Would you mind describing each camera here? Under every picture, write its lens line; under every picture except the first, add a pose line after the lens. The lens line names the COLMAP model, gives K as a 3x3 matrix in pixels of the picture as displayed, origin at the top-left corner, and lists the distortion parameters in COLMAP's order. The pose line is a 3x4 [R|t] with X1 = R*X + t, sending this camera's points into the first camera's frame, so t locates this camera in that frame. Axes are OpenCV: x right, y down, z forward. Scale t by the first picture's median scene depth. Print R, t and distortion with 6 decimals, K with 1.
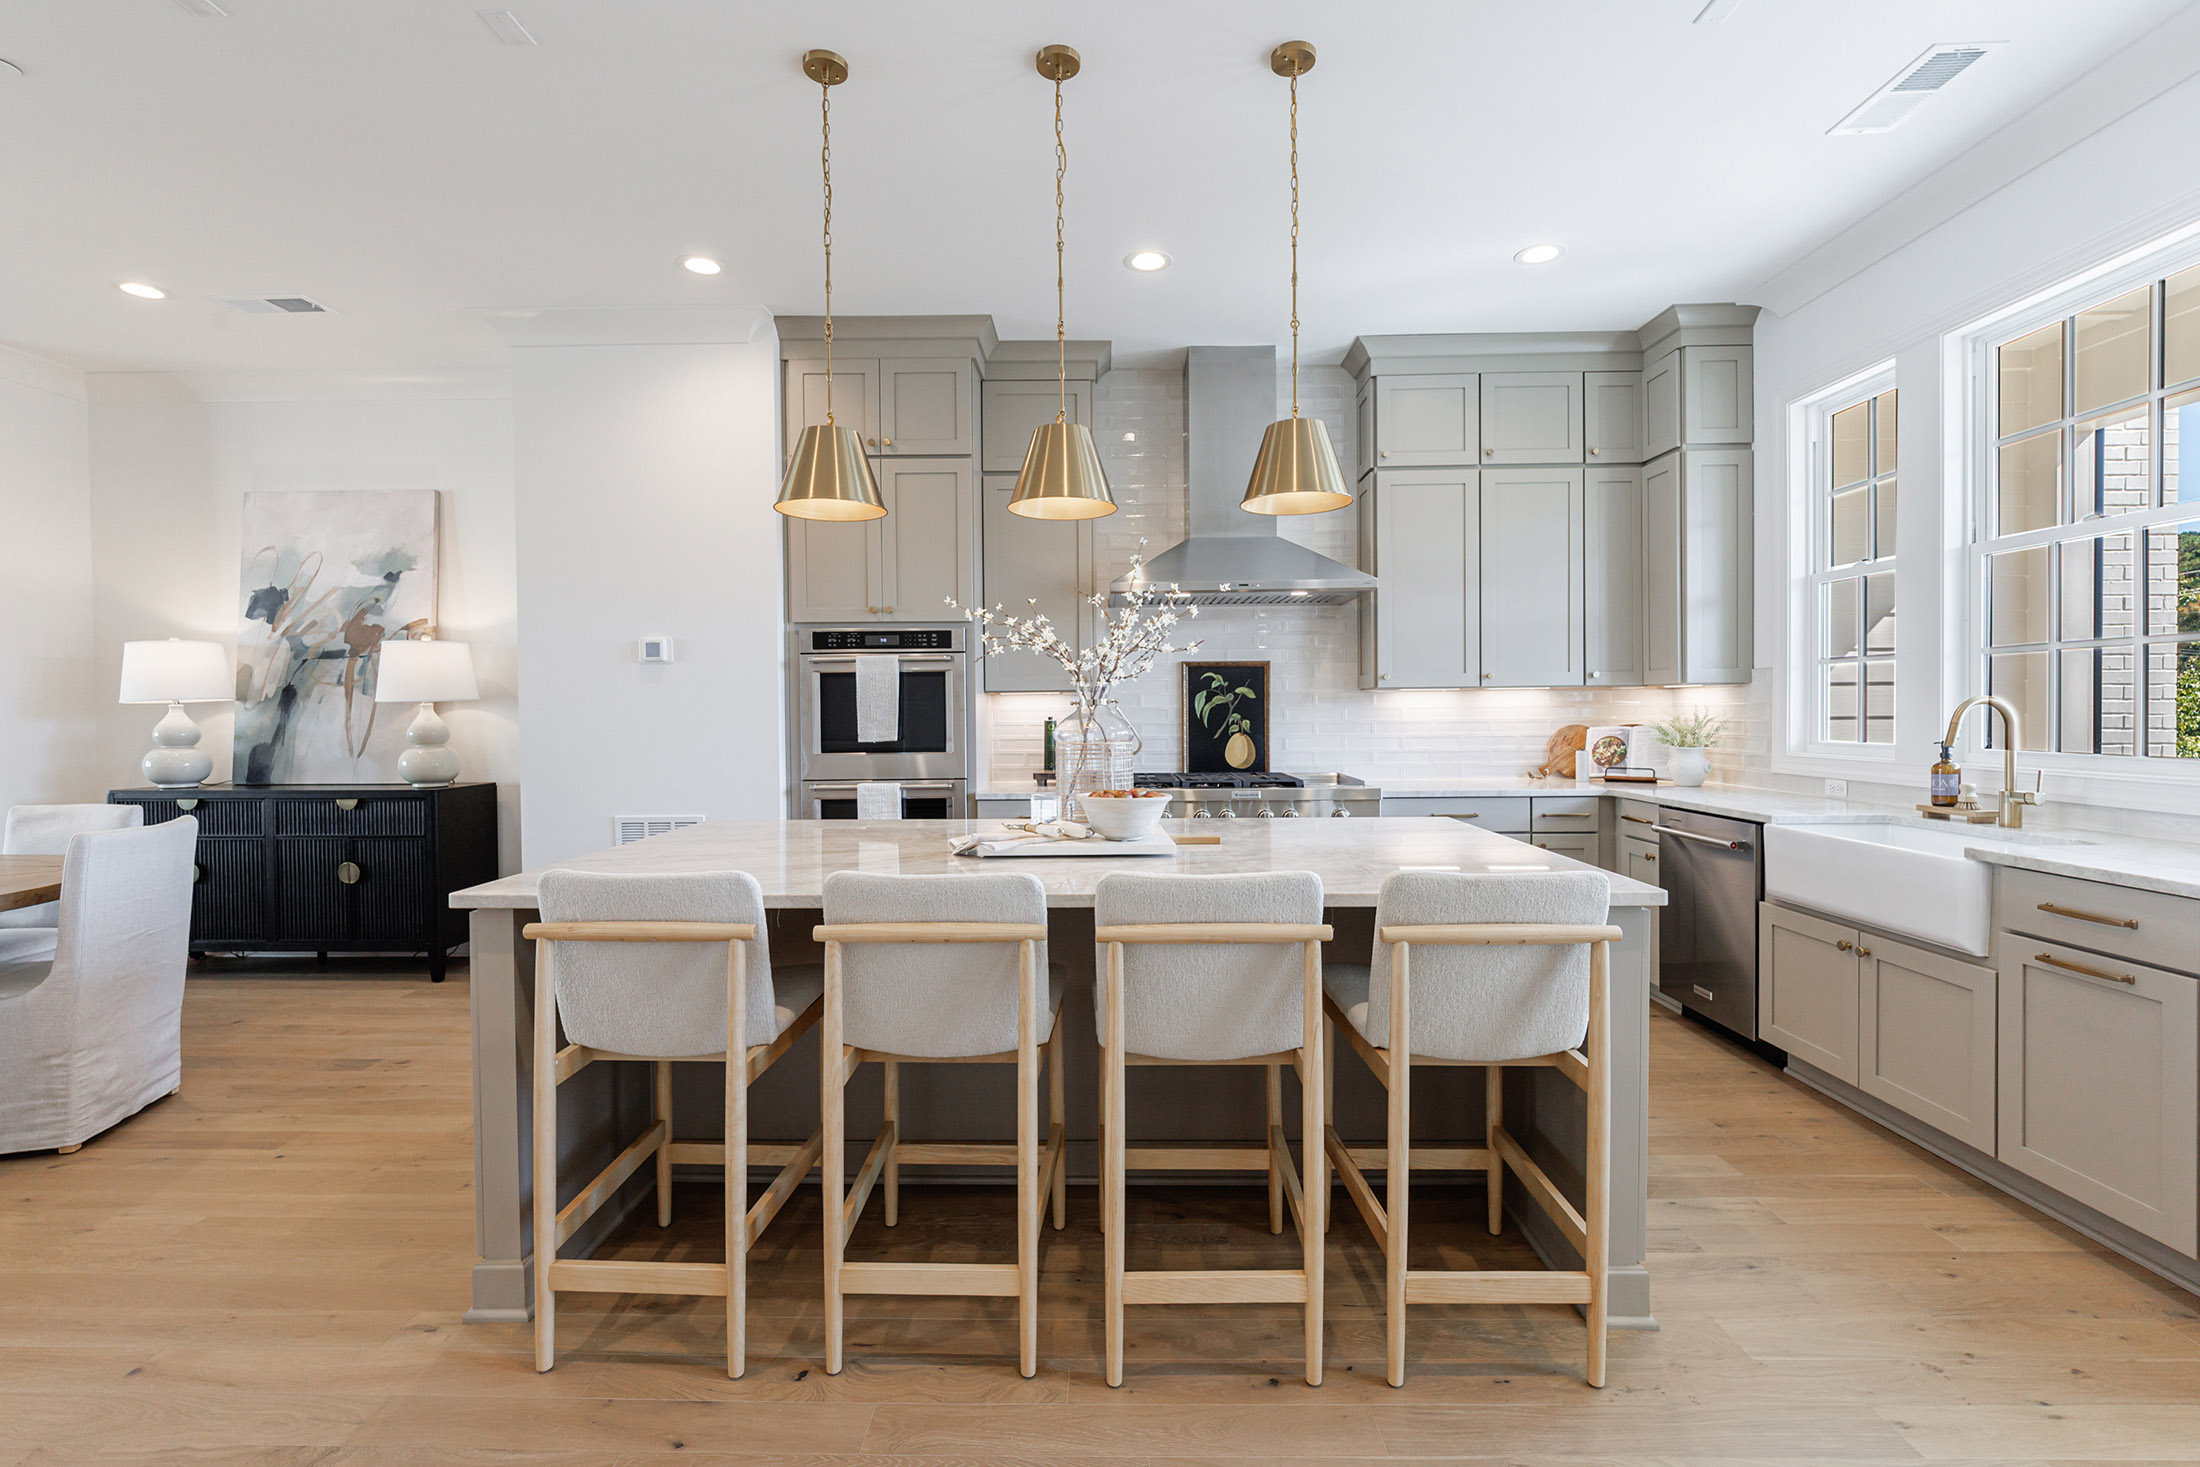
lens RADIAL K [[966.4, 0, 1085.8], [0, 966.4, 724.4], [0, 0, 1]] dist [-0.004897, 0.002365]
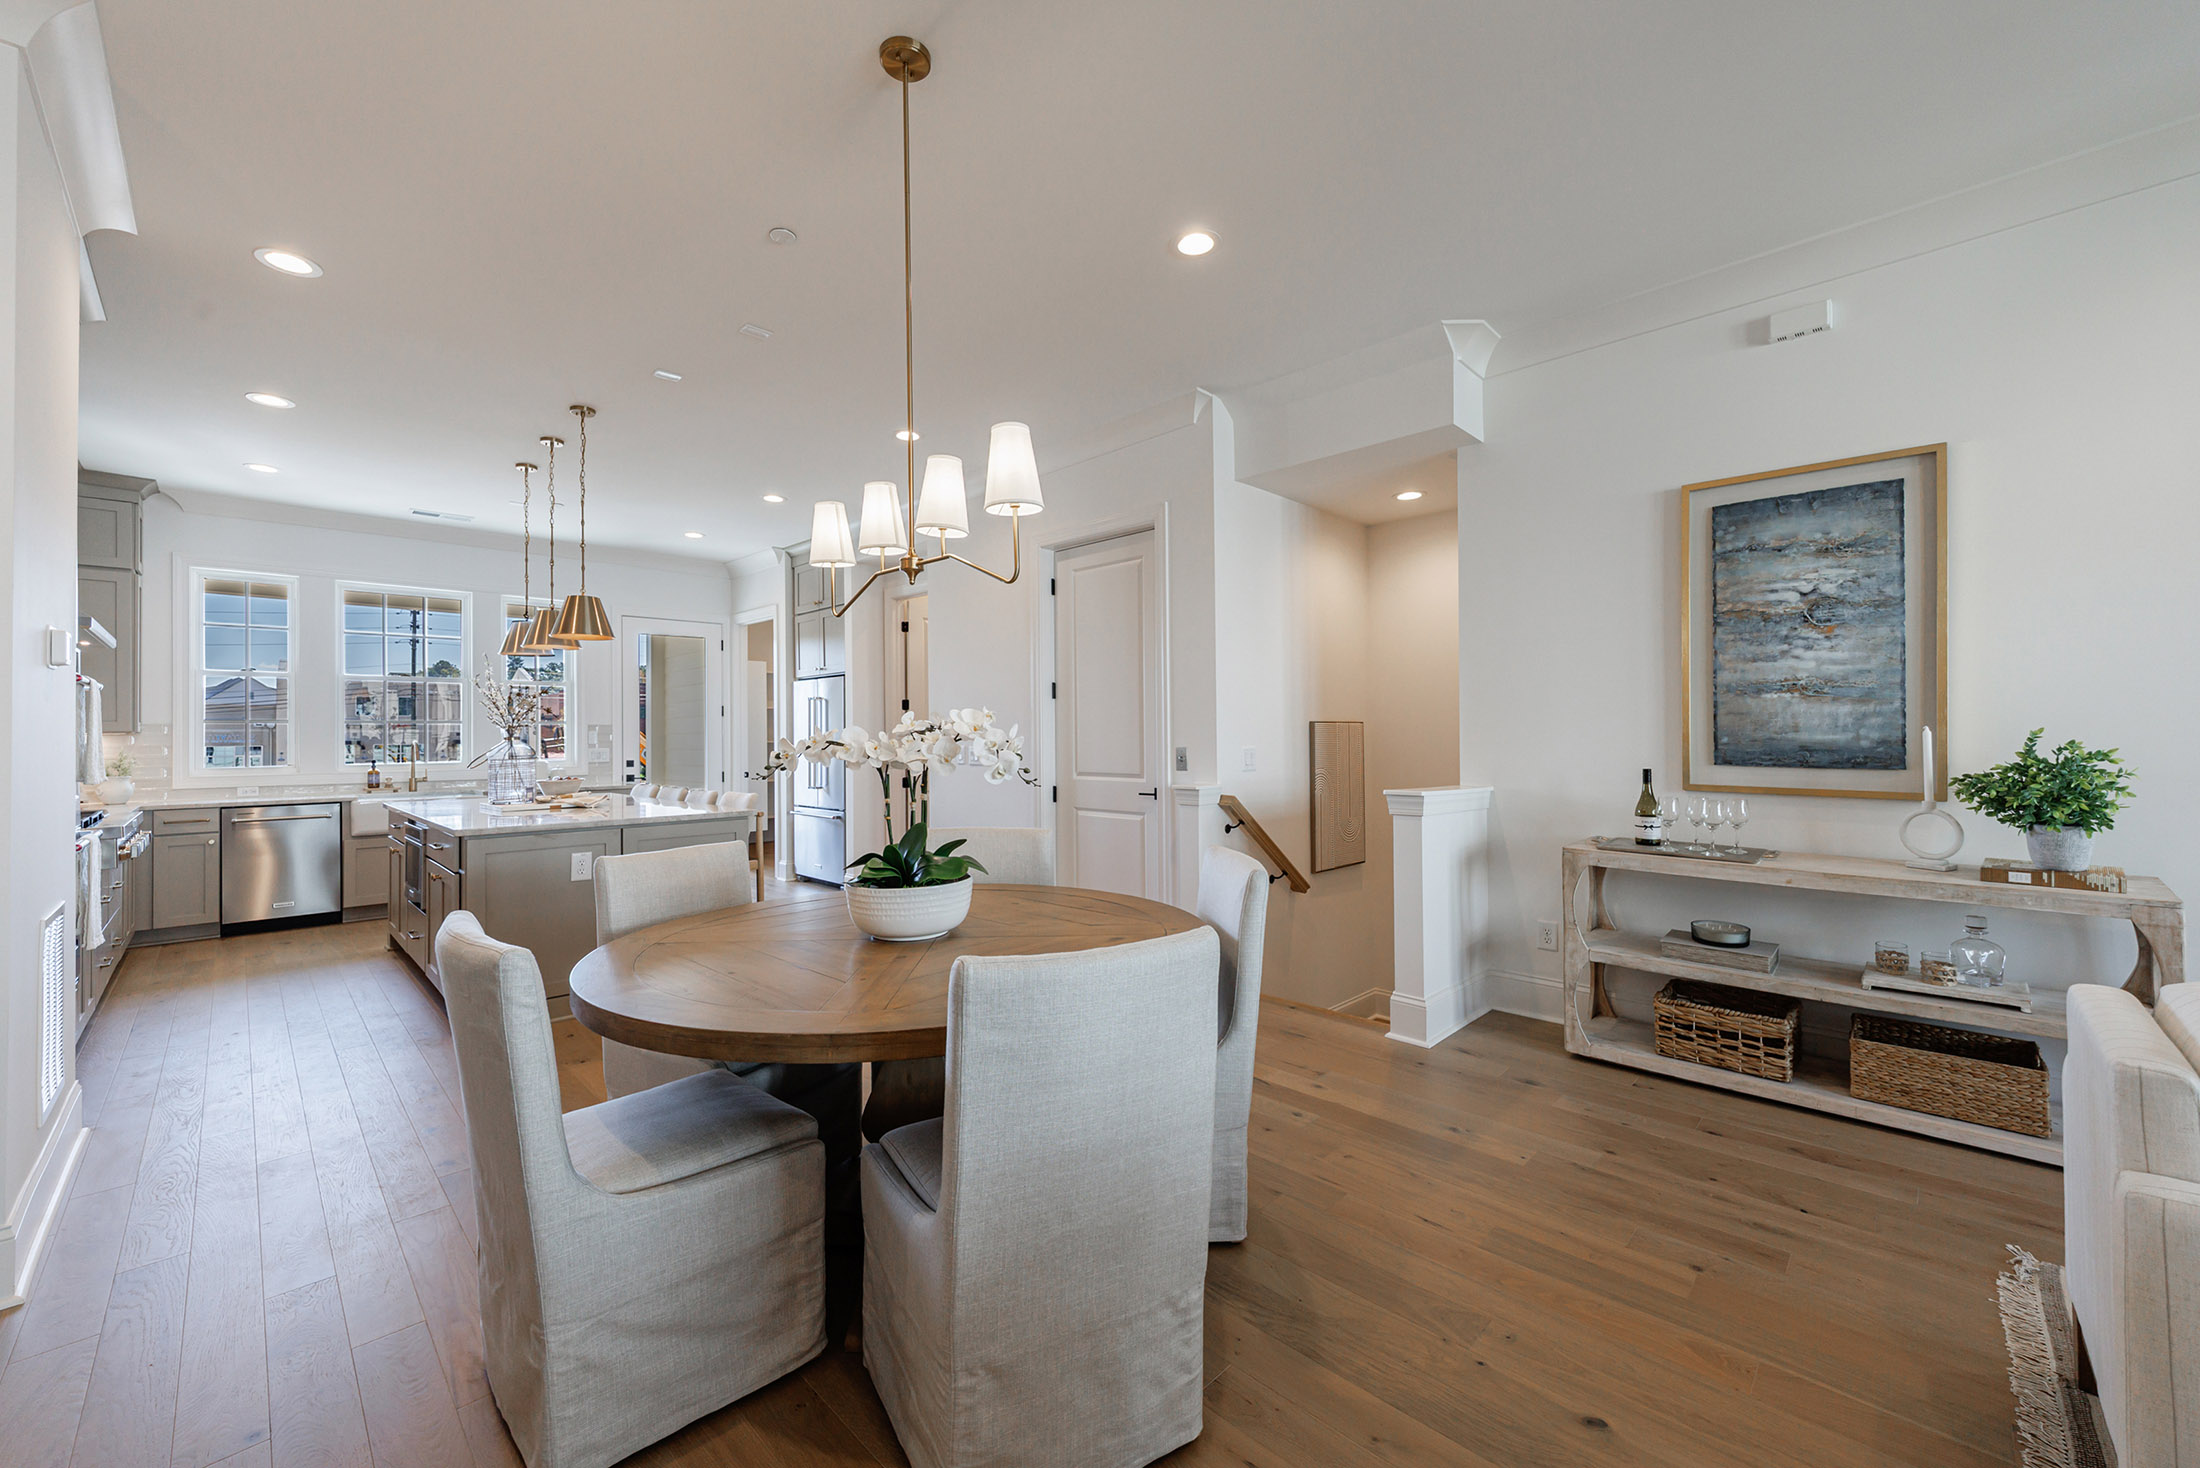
lens RADIAL K [[850.3, 0, 1092.6], [0, 850.3, 737.4], [0, 0, 1]] dist [0.004547, 0.000912]
pose [[-0.730491, 0.014859, 0.682761, -1.151203], [0.026589, 0.999624, 0.006694, -0.002940], [-0.682404, 0.023044, -0.730612, 0.821172]]
